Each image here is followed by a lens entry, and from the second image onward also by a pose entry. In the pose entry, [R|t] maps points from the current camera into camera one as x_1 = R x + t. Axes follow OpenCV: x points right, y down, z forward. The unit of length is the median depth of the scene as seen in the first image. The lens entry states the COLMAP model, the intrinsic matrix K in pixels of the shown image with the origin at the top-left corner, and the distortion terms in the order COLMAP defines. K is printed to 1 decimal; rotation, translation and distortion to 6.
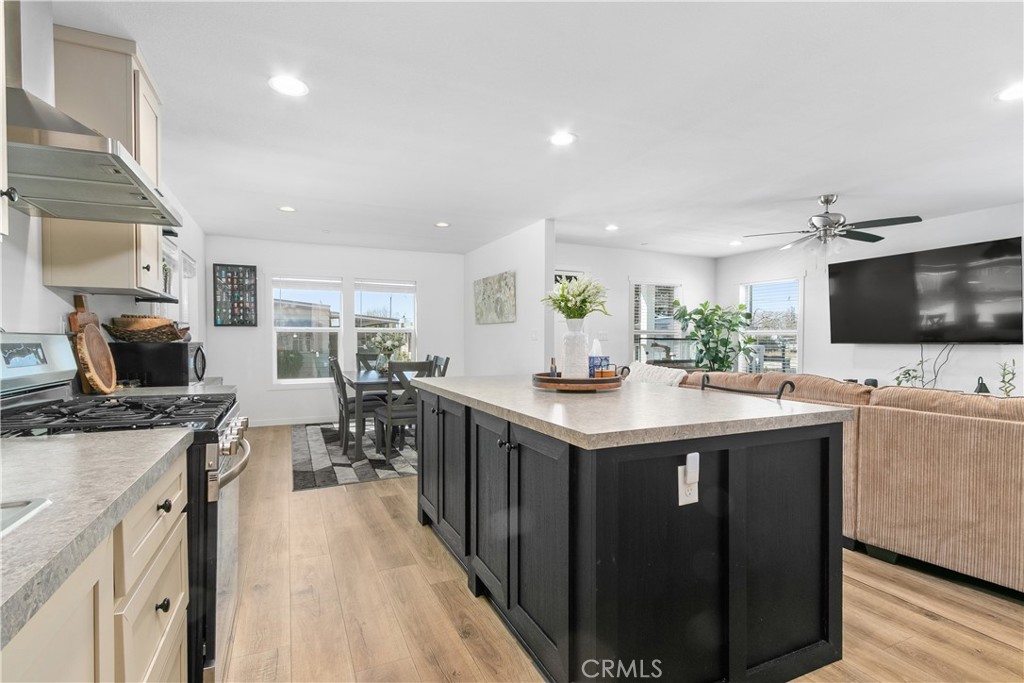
lens RADIAL K [[472.9, 0, 507.9], [0, 472.9, 349.5], [0, 0, 1]] dist [-0.002489, -0.000932]
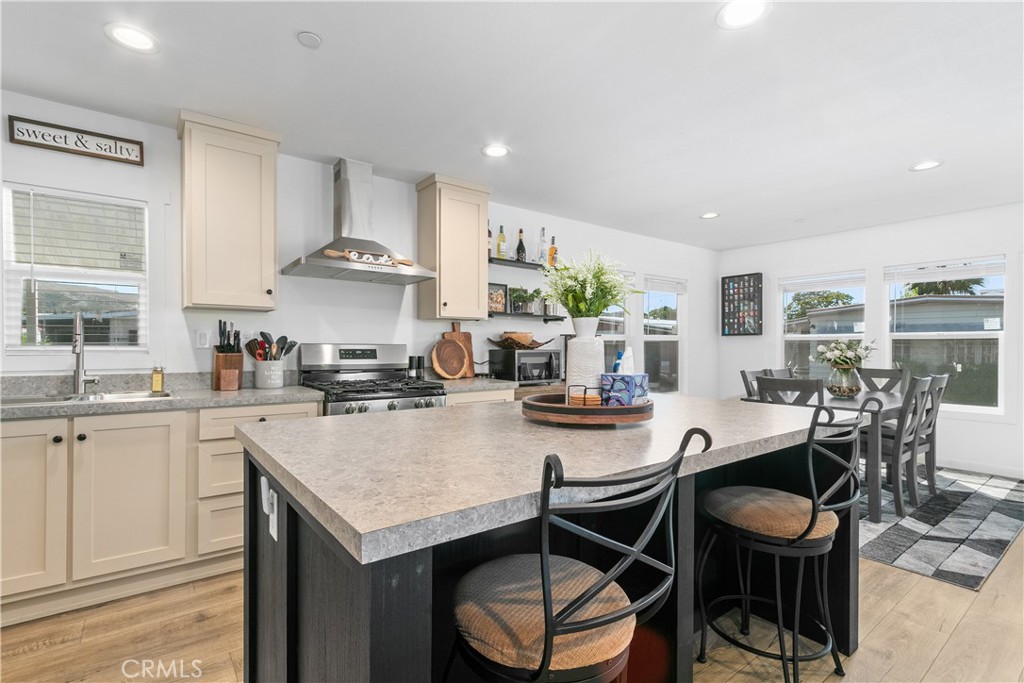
lens RADIAL K [[472.9, 0, 488.8], [0, 472.9, 353.3], [0, 0, 1]] dist [-0.002489, -0.000932]
pose [[0.199162, 0.010818, -0.979907, 0.368981], [-0.020772, 0.999761, 0.006816, -0.007229], [0.979746, 0.018998, 0.199339, 0.314858]]
